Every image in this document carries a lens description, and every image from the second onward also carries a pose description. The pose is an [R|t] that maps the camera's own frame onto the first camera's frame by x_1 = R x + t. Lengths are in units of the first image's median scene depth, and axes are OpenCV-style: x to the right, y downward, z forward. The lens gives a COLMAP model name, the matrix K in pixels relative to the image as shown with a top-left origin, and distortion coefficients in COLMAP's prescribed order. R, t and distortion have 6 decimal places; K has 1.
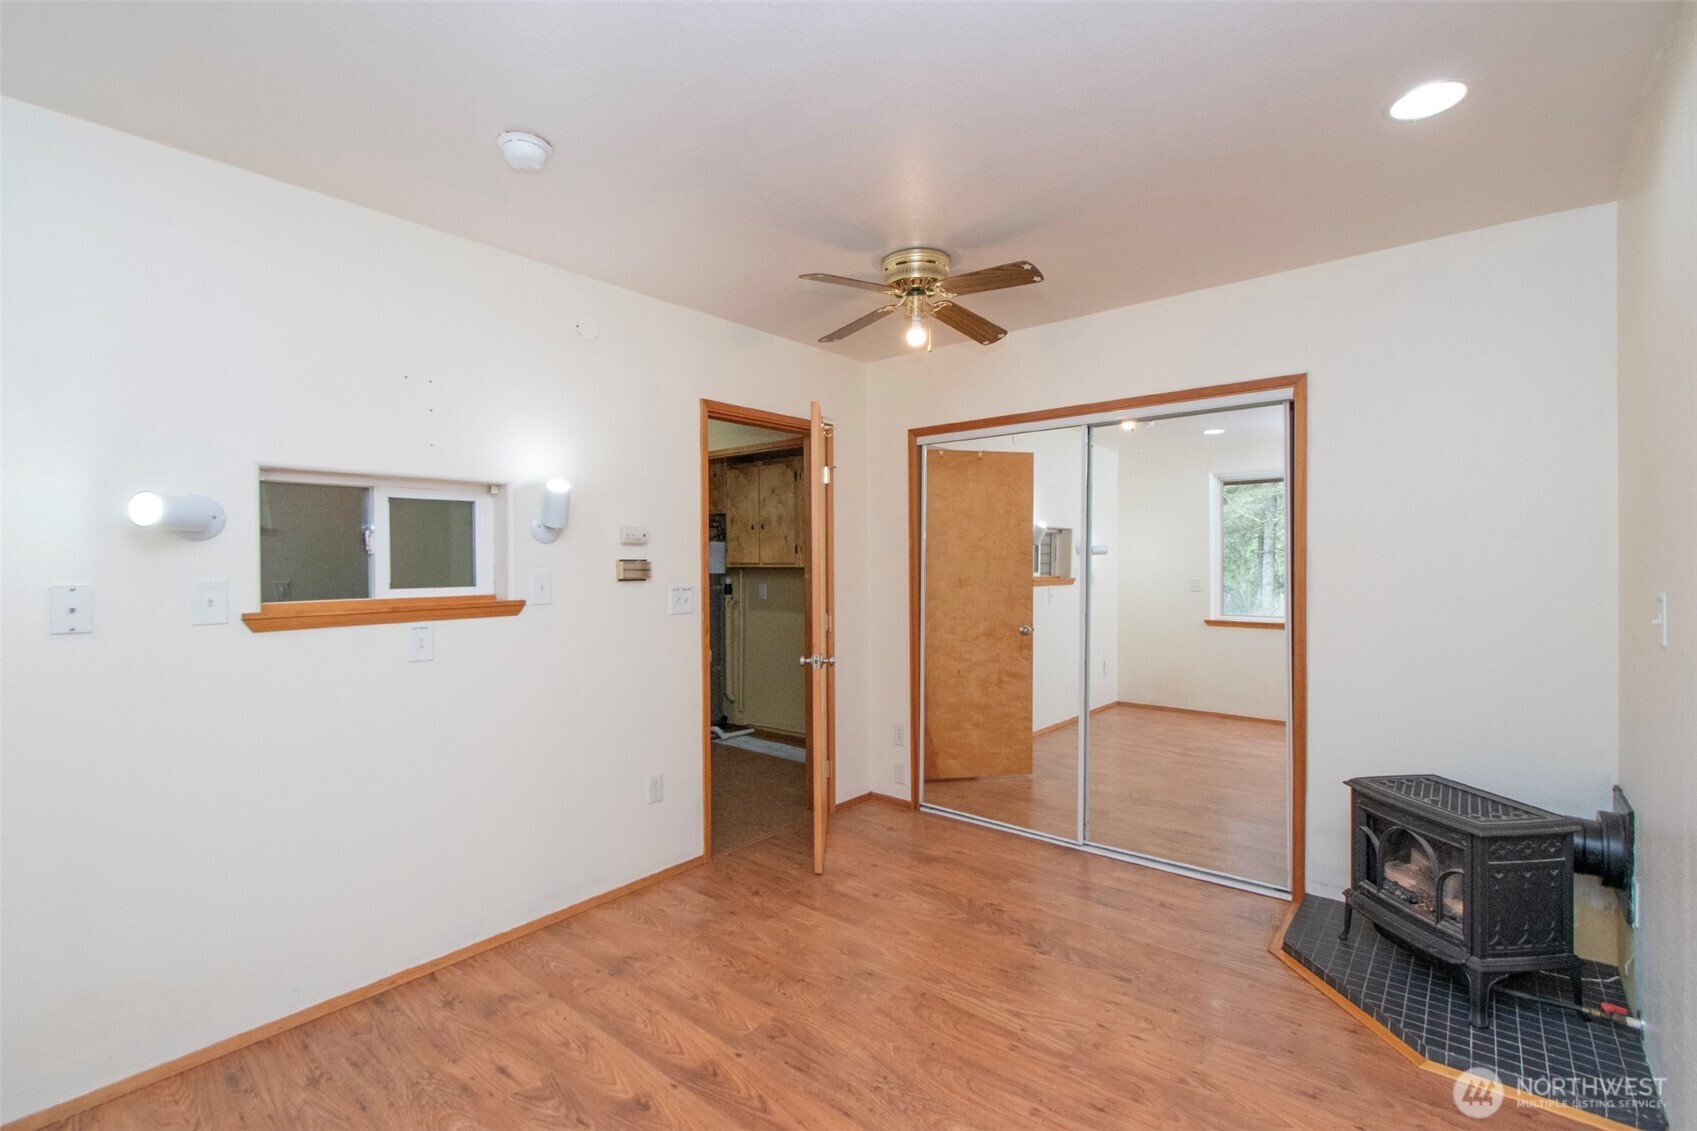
lens RADIAL K [[761.8, 0, 838.9], [0, 761.8, 565.0], [0, 0, 1]] dist [0.000978, -0.000672]
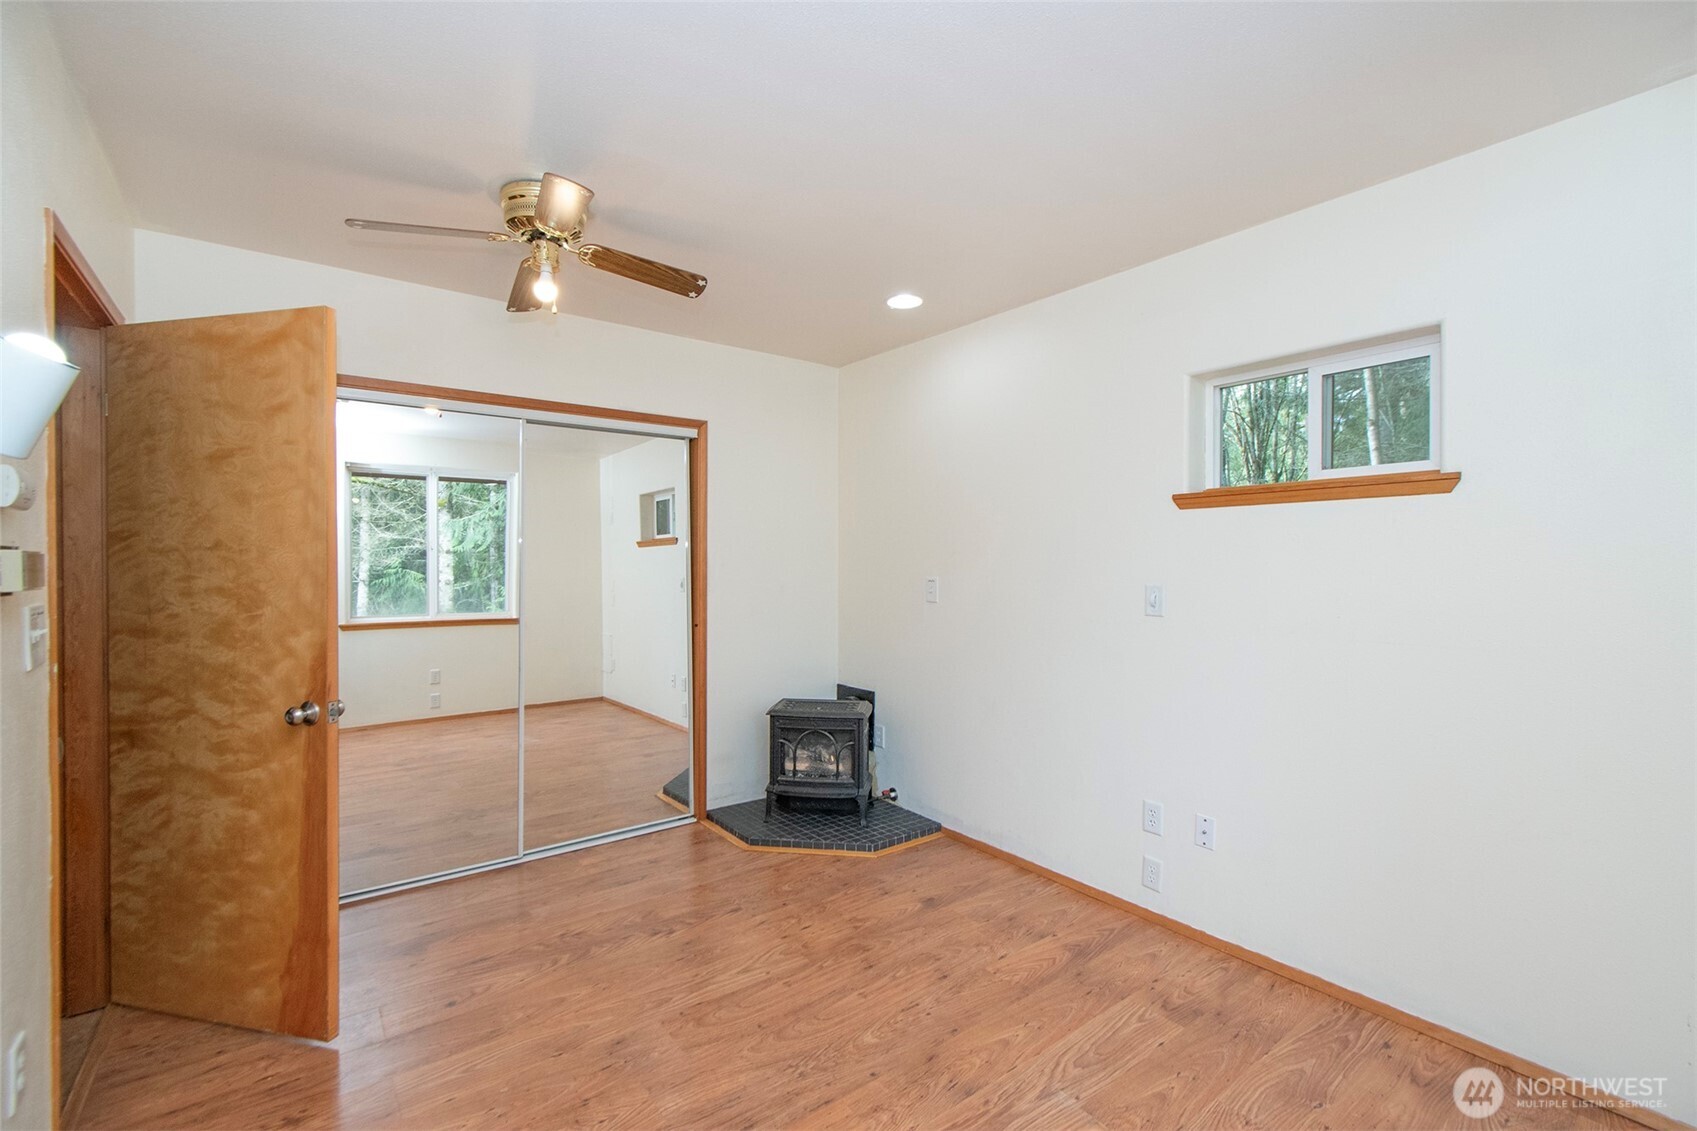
lens RADIAL K [[734.0, 0, 848.5], [0, 734.0, 565.5], [0, 0, 1]] dist [0.000892, -0.000068]
pose [[0.219335, 0.003652, 0.975643, -0.625854], [0.002630, 0.999987, -0.004335, 0.008599], [-0.975646, 0.003517, 0.219323, 0.505551]]
